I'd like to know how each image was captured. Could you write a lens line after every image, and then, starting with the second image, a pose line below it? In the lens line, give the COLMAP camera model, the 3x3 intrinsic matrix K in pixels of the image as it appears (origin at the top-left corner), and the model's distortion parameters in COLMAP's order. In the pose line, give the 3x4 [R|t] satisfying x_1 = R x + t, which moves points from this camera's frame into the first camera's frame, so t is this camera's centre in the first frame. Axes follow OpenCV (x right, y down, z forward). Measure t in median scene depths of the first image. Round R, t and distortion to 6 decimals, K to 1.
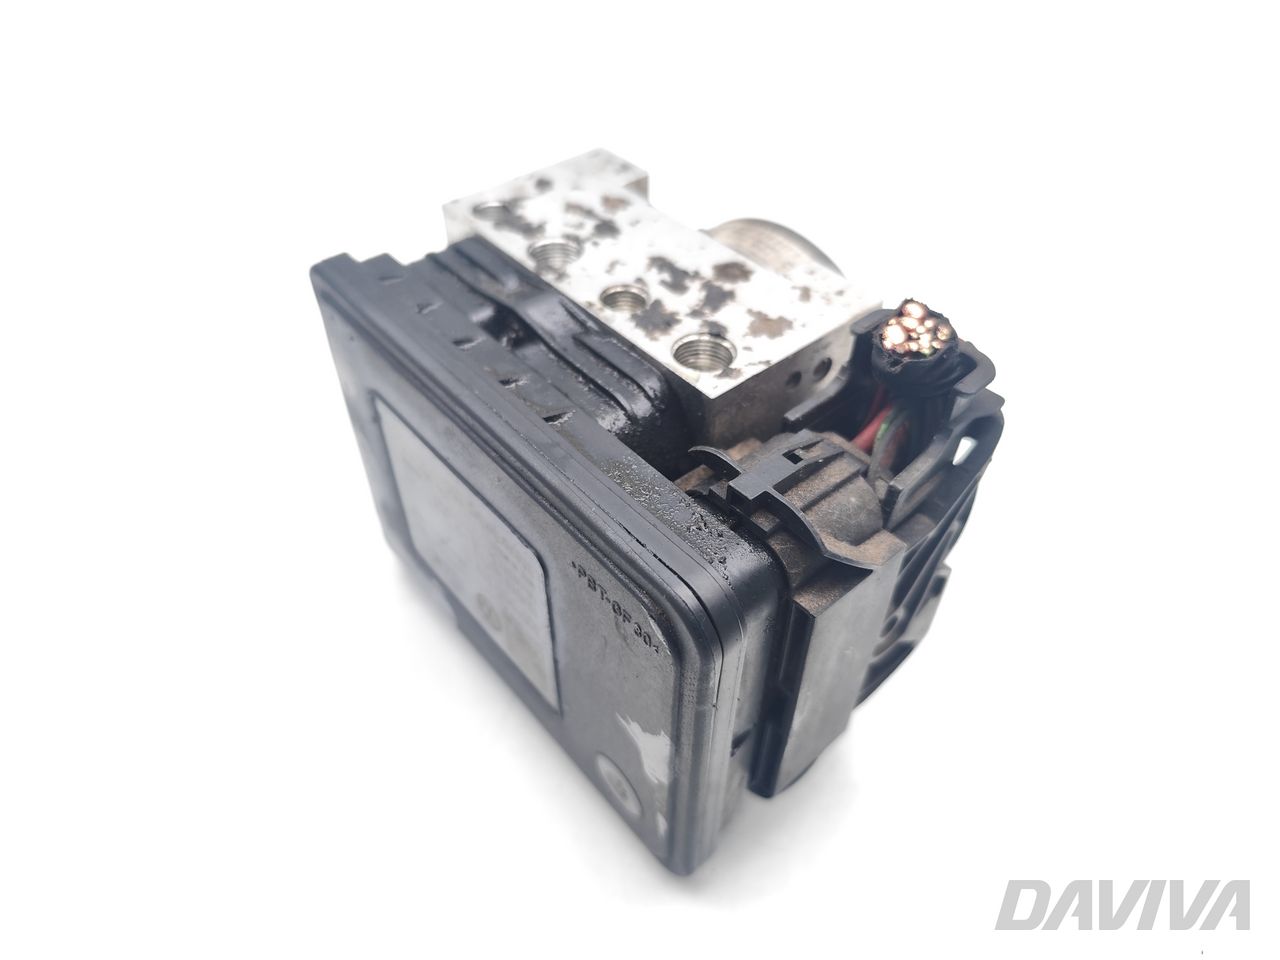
lens RADIAL K [[928.1, 0, 640.0], [0, 928.1, 480.0], [0, 0, 1]] dist [0.004179, -0.000291]
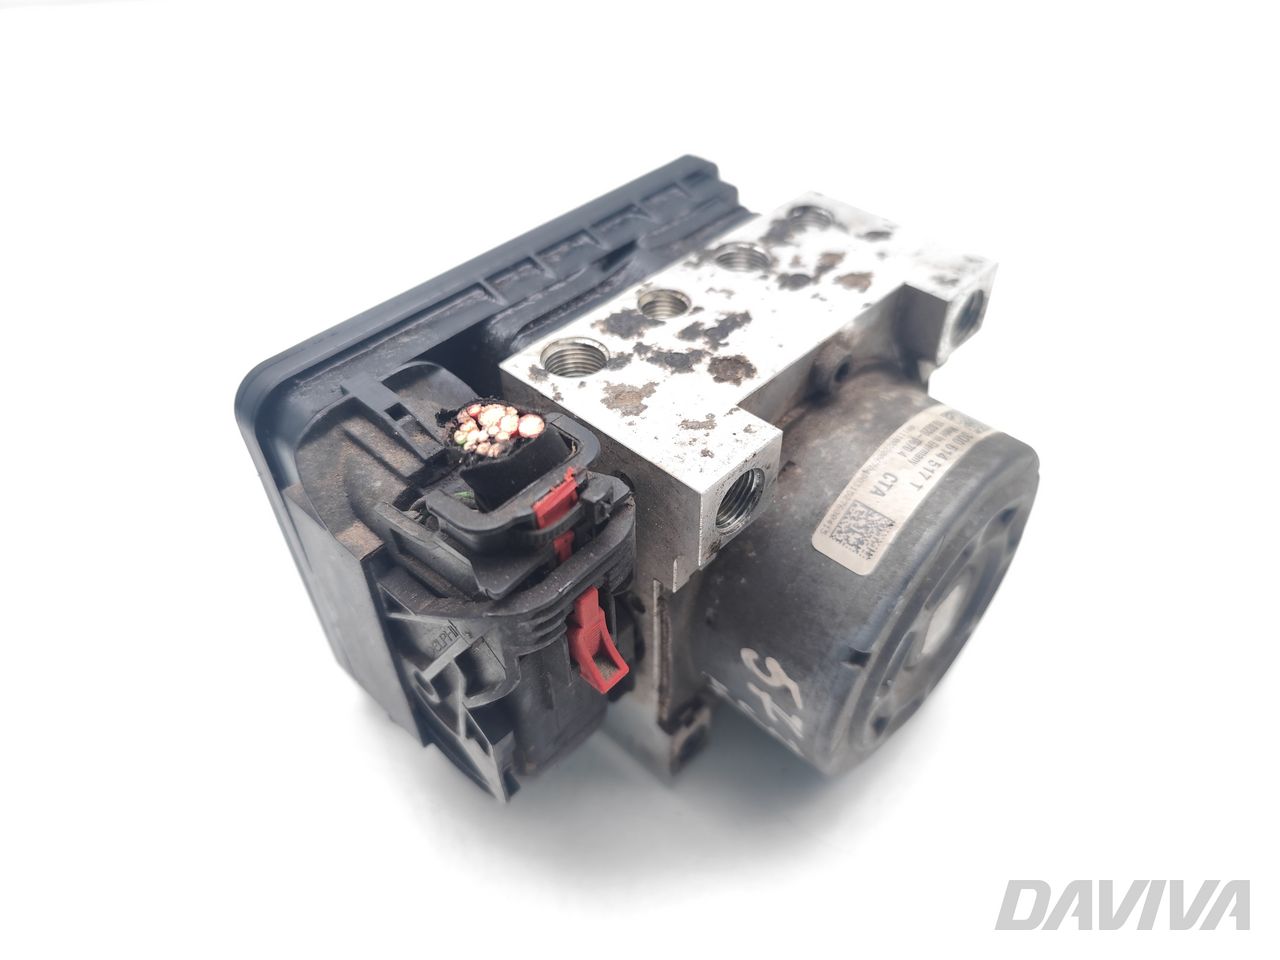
lens RADIAL K [[971.6, 0, 640.0], [0, 971.6, 480.0], [0, 0, 1]] dist [0.003893, -0.000018]
pose [[0.106858, 0.683827, -0.721777, 0.816230], [-0.692597, 0.572032, 0.439419, -0.509827], [0.713366, 0.452945, 0.534742, 0.533081]]
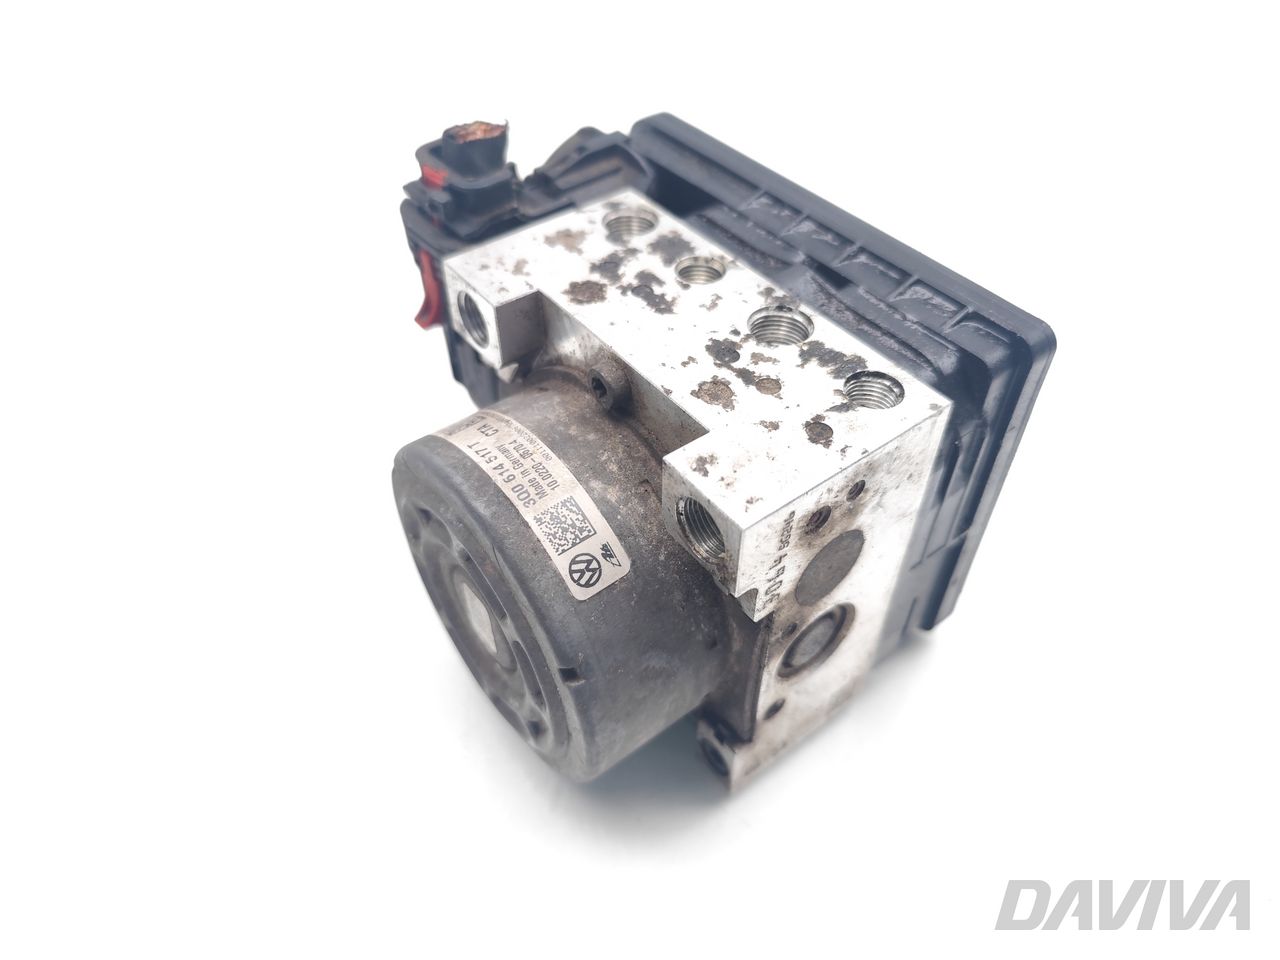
lens RADIAL K [[928.1, 0, 640.0], [0, 928.1, 480.0], [0, 0, 1]] dist [0.004179, -0.000291]
pose [[-0.998717, -0.032073, 0.039182, 0.002181], [0.039524, -0.010096, 0.999168, -1.195029], [-0.031651, 0.999435, 0.011351, 1.213128]]
